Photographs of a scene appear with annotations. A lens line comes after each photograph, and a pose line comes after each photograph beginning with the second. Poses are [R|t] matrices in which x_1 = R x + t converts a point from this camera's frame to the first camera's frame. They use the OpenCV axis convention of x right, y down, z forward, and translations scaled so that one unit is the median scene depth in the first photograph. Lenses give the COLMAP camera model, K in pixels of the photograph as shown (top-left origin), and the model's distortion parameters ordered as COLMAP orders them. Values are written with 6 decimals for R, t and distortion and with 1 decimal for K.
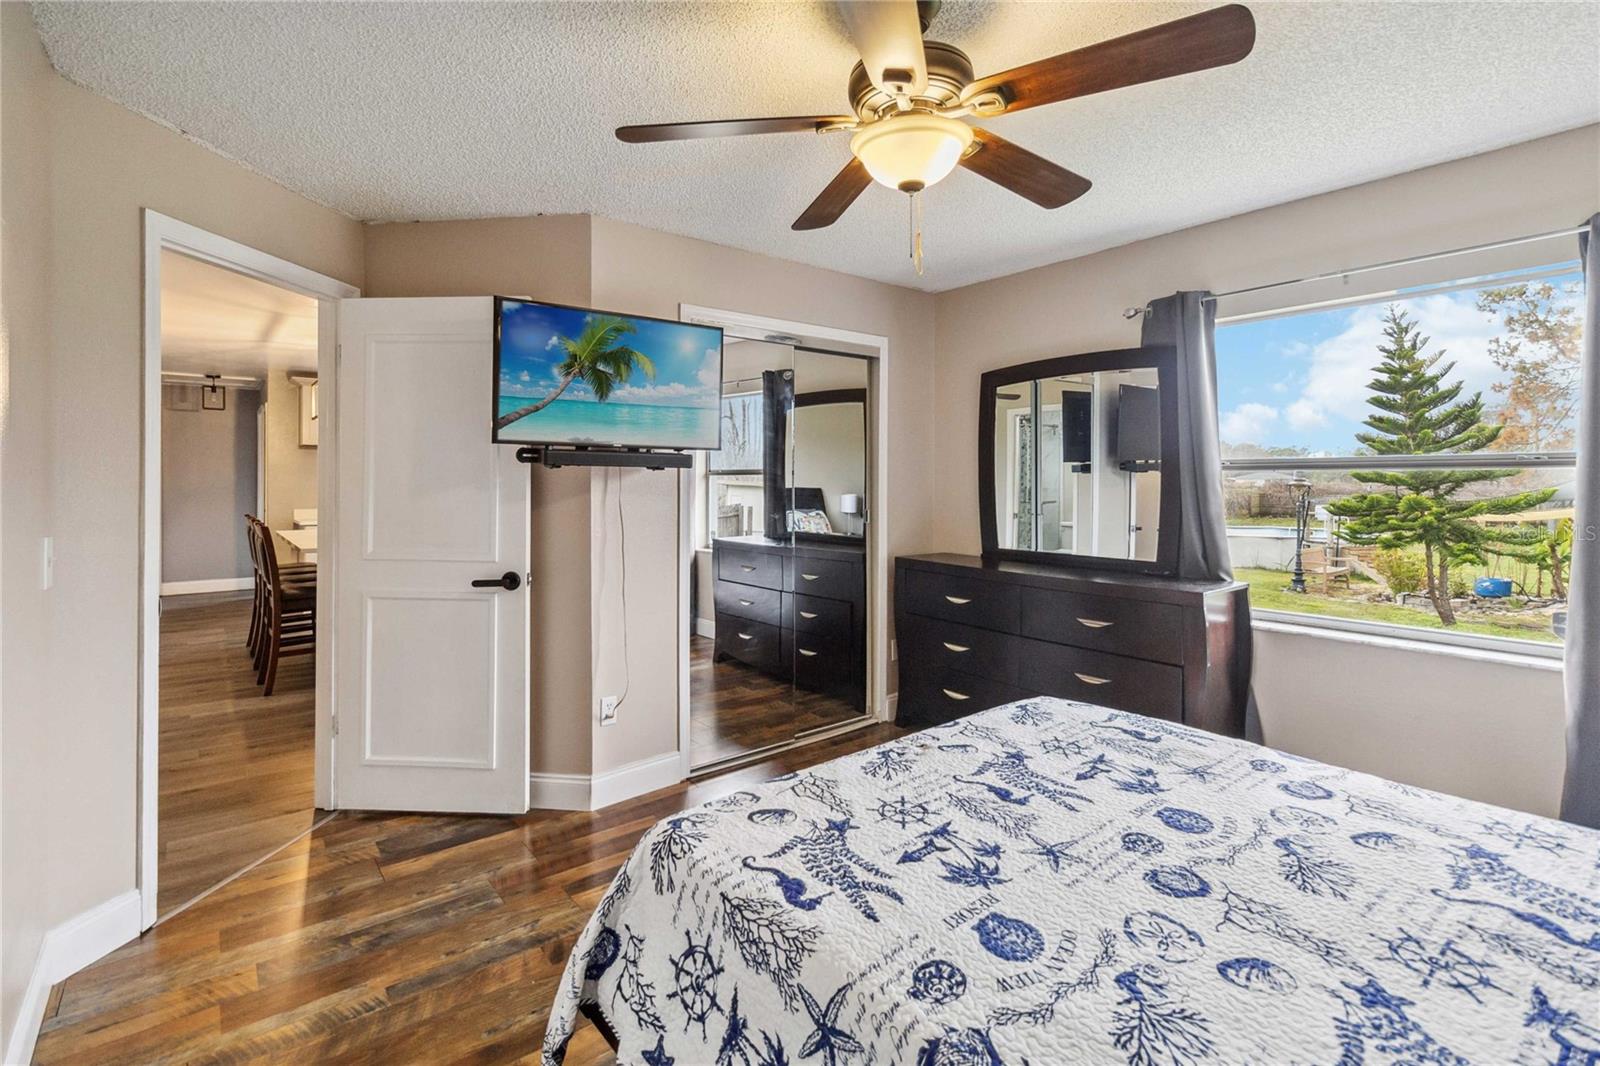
lens RADIAL K [[759.3, 0, 797.5], [0, 759.3, 486.0], [0, 0, 1]] dist [0.000443, -0.001194]
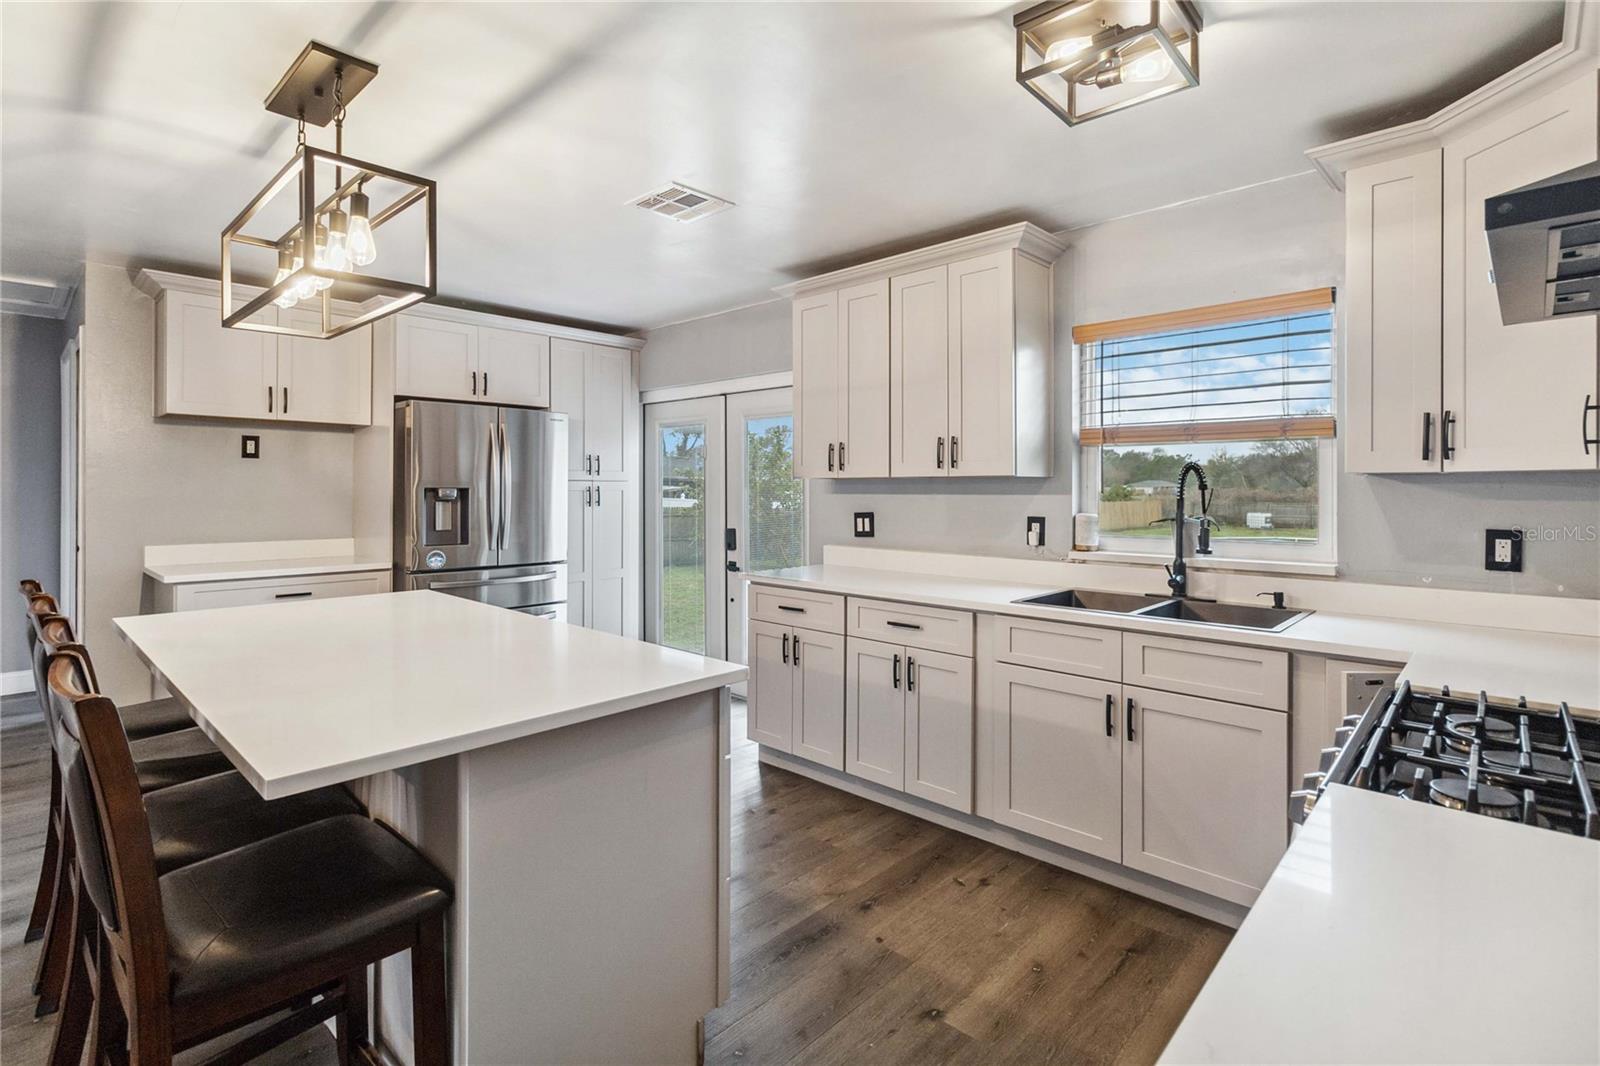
lens RADIAL K [[759.3, 0, 797.5], [0, 759.3, 486.0], [0, 0, 1]] dist [0.000443, -0.001194]
pose [[0.988605, 0.001392, 0.150529, -1.580124], [-0.000580, 0.999985, -0.005438, -0.019466], [-0.150534, 0.005289, 0.988591, 2.230330]]
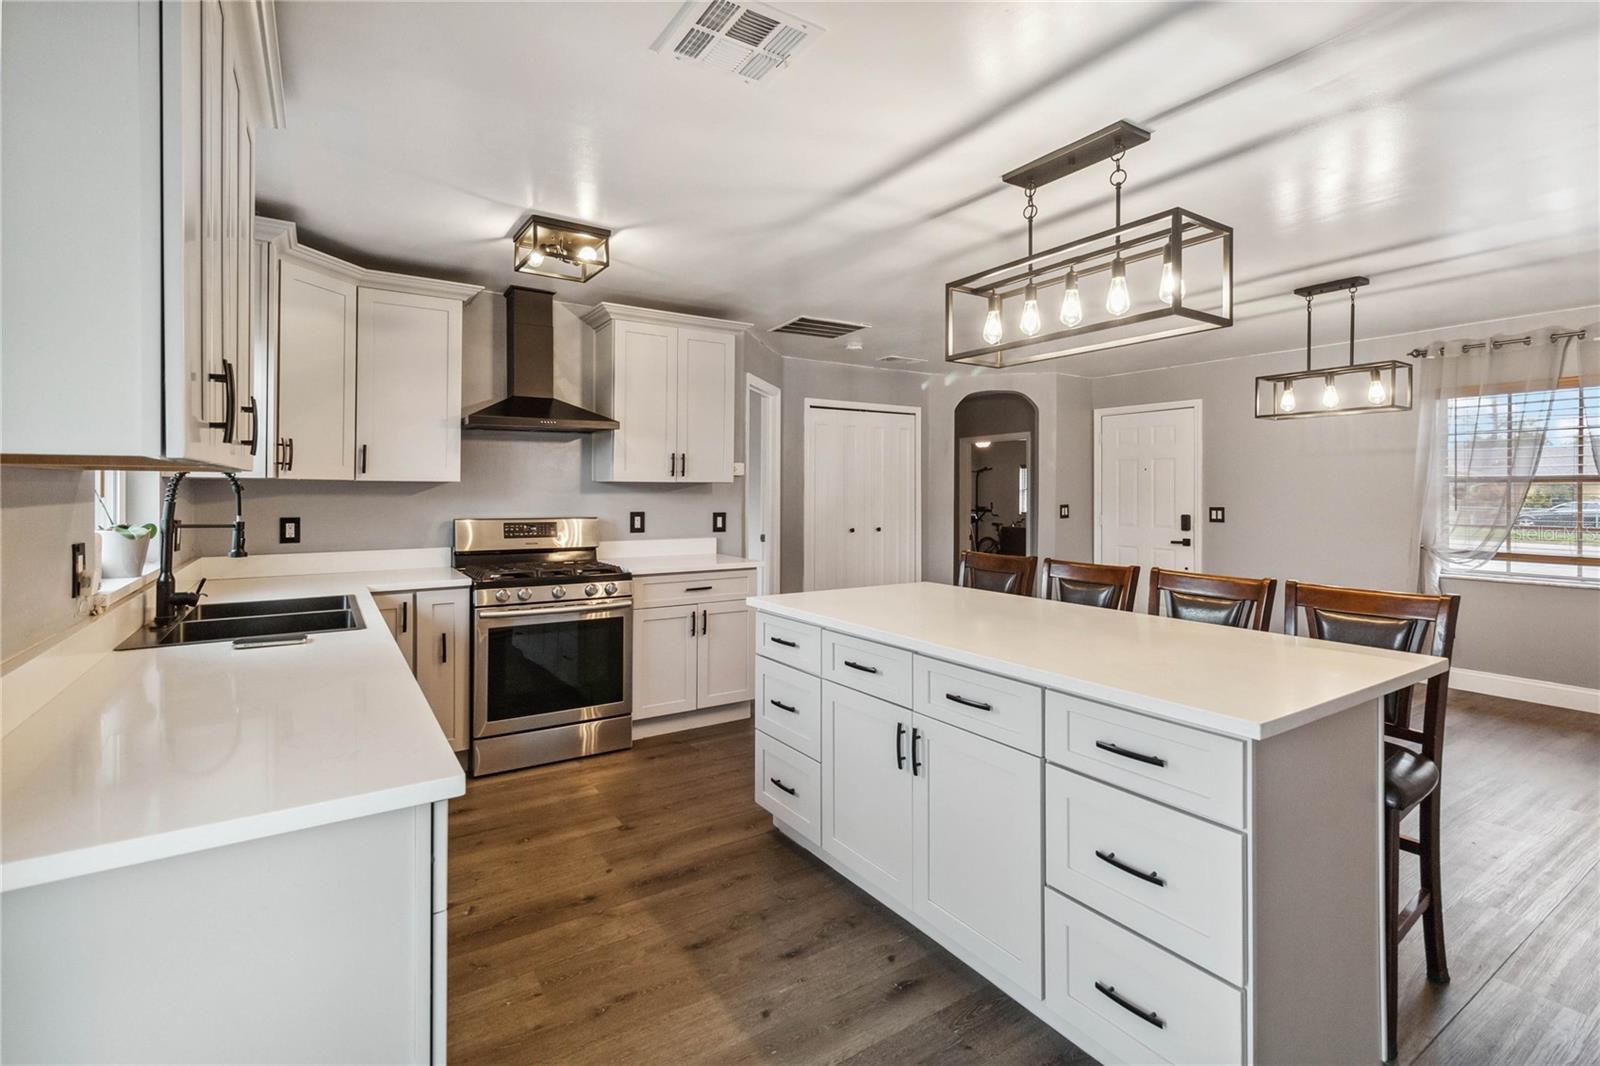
lens RADIAL K [[741.4, 0, 797.0], [0, 741.4, 490.8], [0, 0, 1]] dist [0.000121, 0.000810]
pose [[-0.995680, -0.002997, 0.092800, -1.825184], [-0.002436, 0.999978, 0.006154, -0.038365], [-0.092817, 0.005901, -0.995666, 5.882220]]
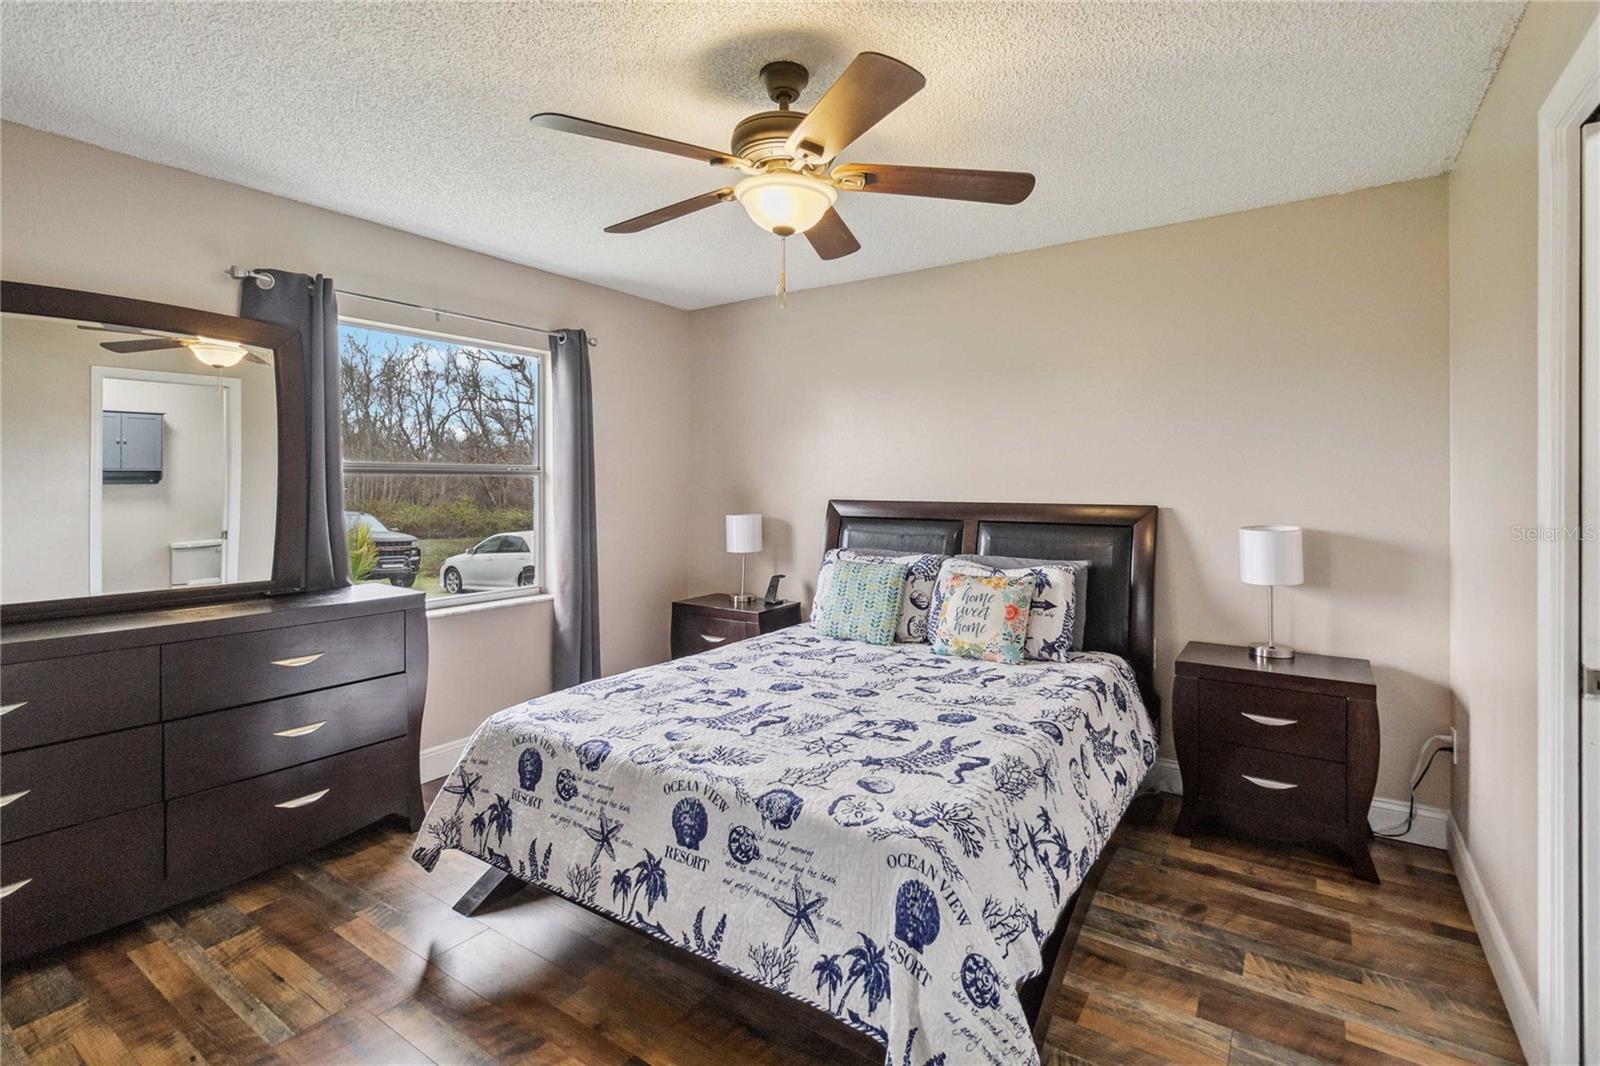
lens RADIAL K [[742.5, 0, 802.5], [0, 742.5, 494.8], [0, 0, 1]] dist [-0.000007, 0.000320]
pose [[-0.311800, -0.009793, 0.950097, -0.942231], [0.004451, 0.999921, 0.011767, -0.002576], [-0.950137, 0.007897, -0.311731, 1.318658]]
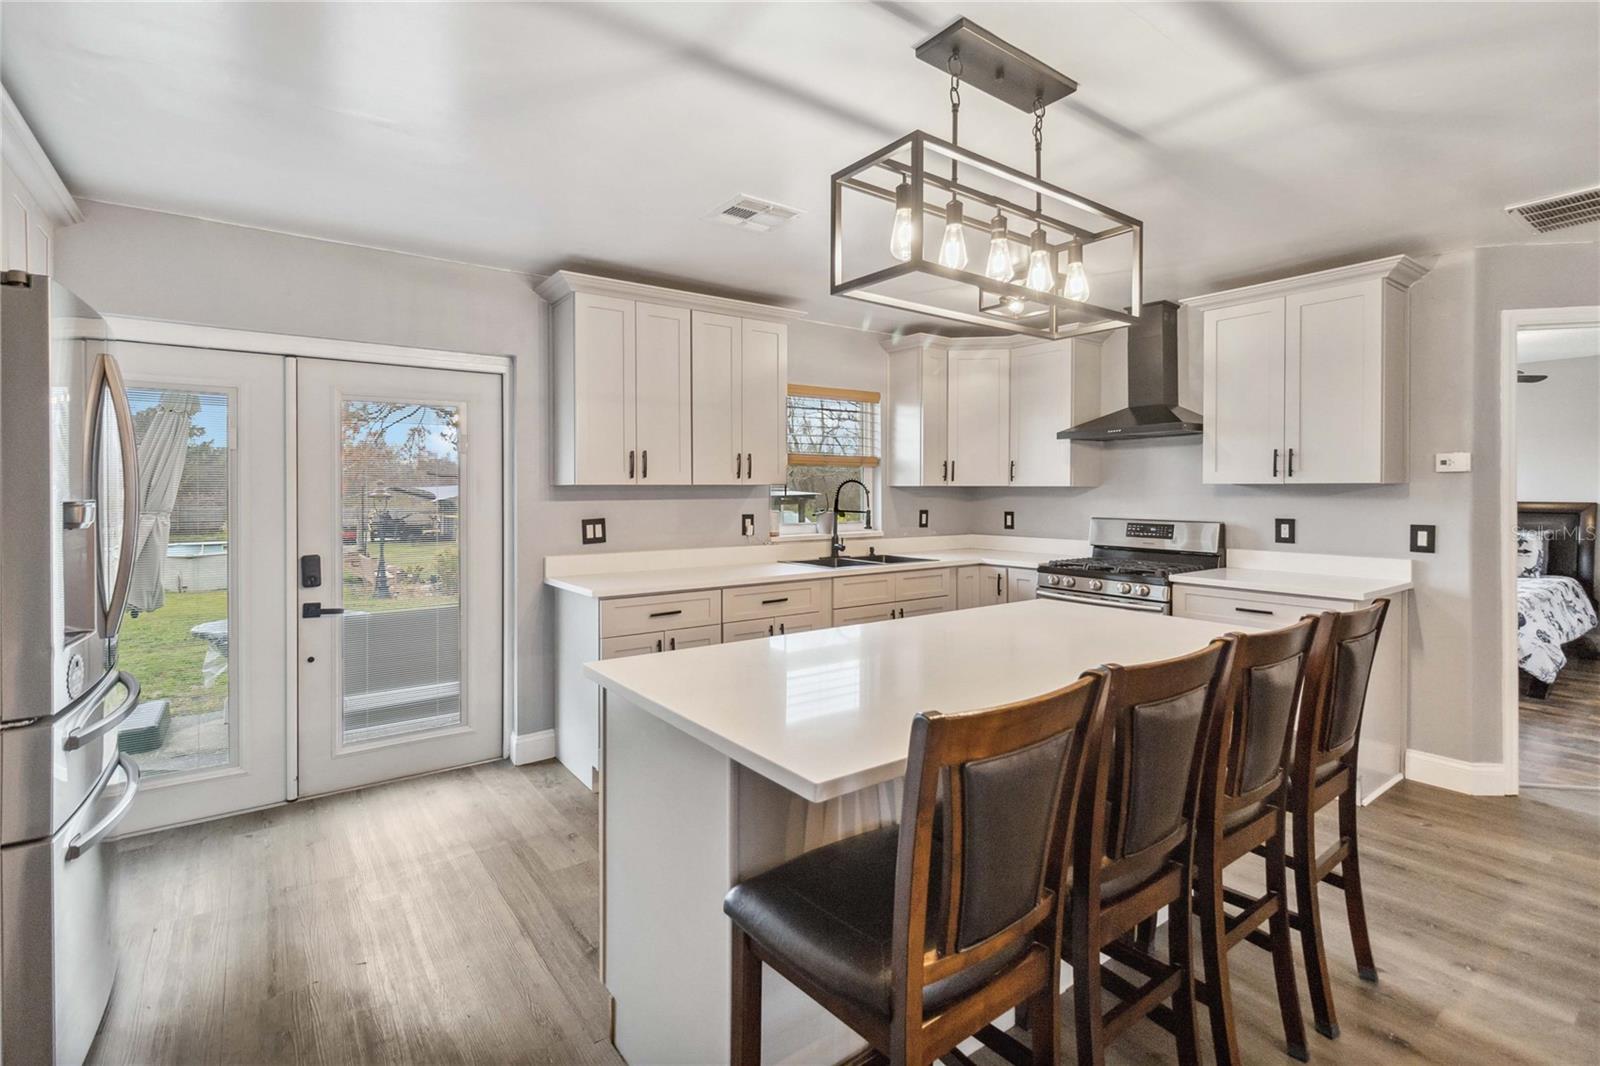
lens RADIAL K [[738.5, 0, 792.7], [0, 738.5, 495.0], [0, 0, 1]] dist [0.001405, -0.000764]
pose [[0.037099, -0.006255, 0.999292, -3.810488], [0.005443, 0.999967, 0.006057, -0.038865], [-0.999297, 0.005214, 0.037132, 4.317562]]
